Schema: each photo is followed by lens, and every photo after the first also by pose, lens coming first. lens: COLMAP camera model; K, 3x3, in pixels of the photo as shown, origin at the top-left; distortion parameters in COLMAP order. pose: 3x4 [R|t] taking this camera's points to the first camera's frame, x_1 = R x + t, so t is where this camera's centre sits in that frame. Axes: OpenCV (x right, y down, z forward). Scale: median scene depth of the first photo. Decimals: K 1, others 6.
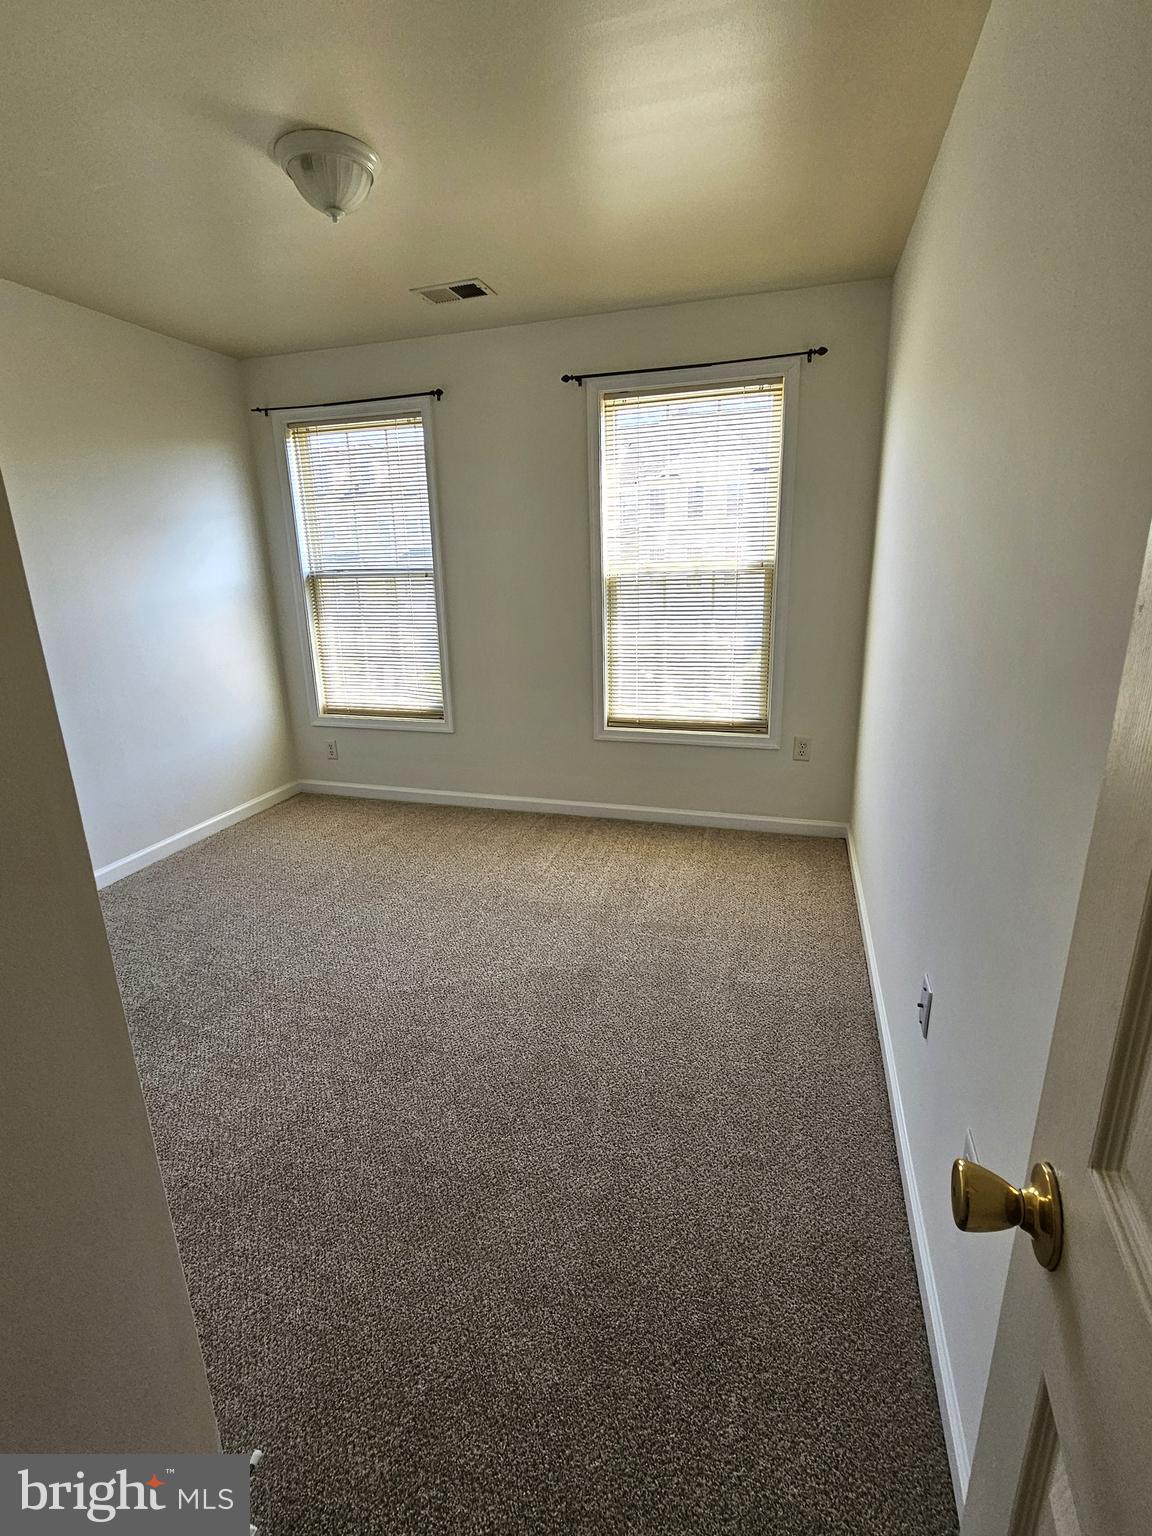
lens RADIAL K [[690.0, 0, 572.7], [0, 690.0, 751.8], [0, 0, 1]] dist [0.001319, -0.000401]
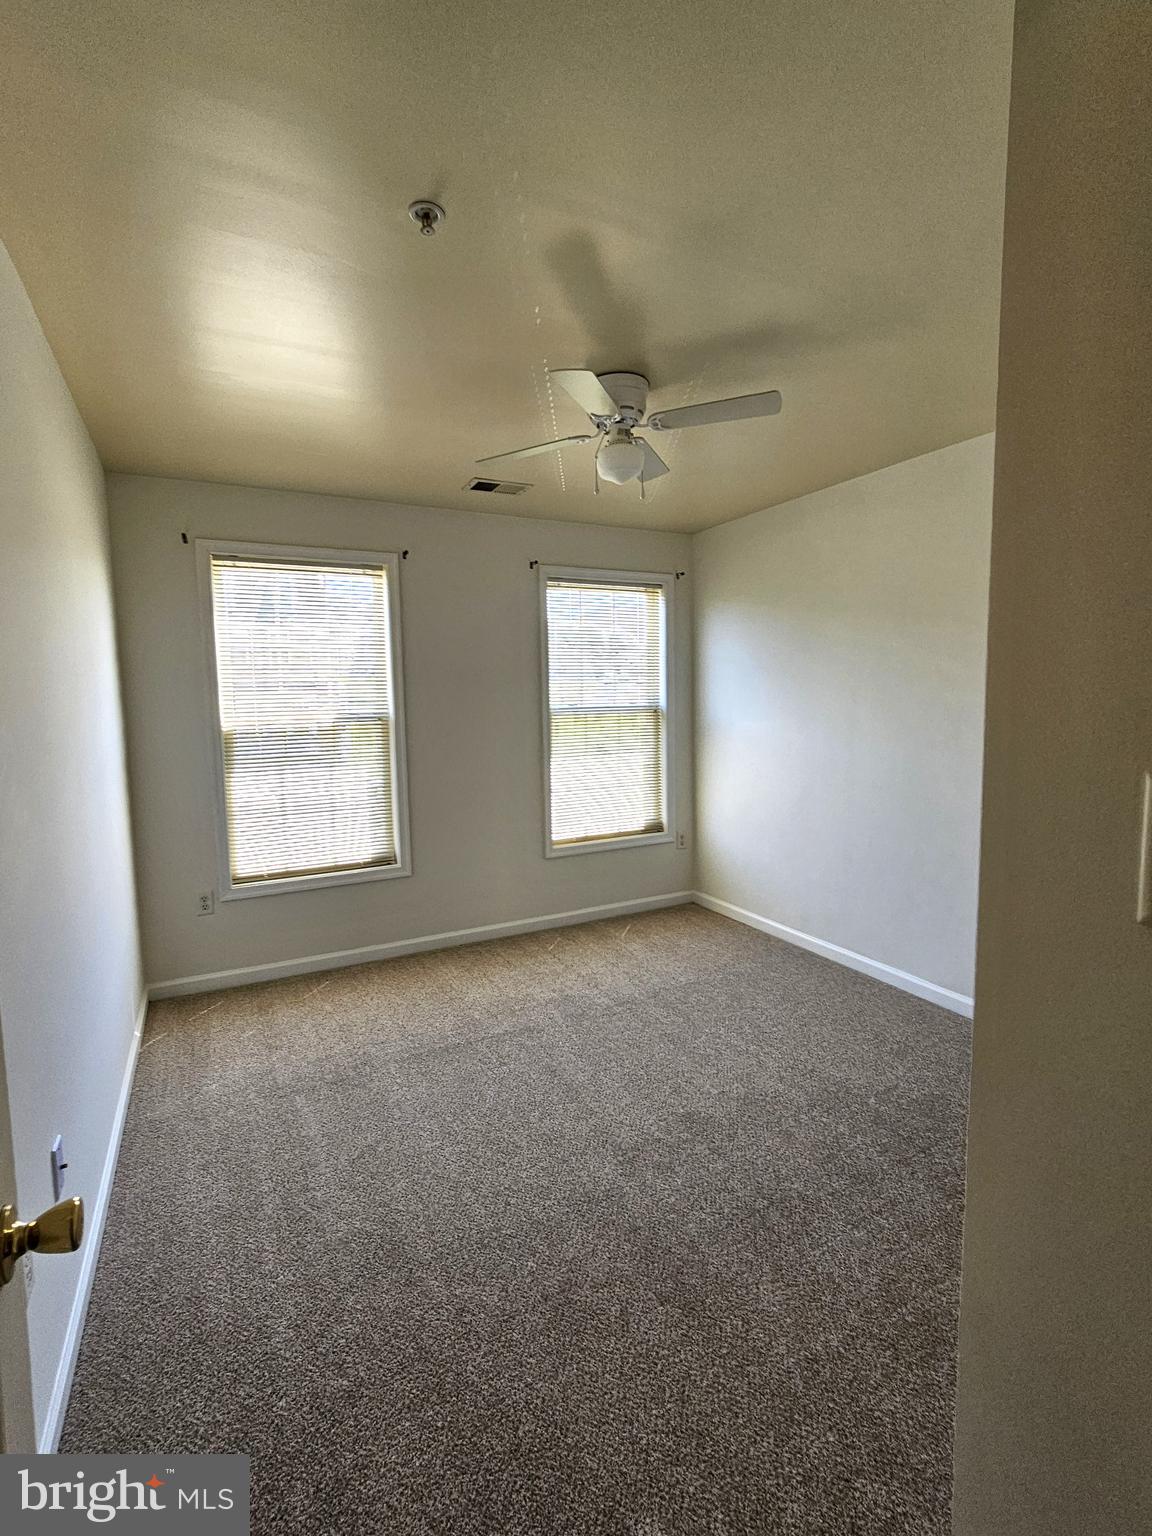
lens RADIAL K [[621.7, 0, 576.0], [0, 621.7, 768.0], [0, 0, 1]] dist [0.002296, 0.000142]
pose [[0.750860, -0.057786, 0.657928, -0.570100], [0.179126, 0.976645, -0.118649, -0.031498], [-0.635706, 0.206941, 0.743675, 0.164821]]
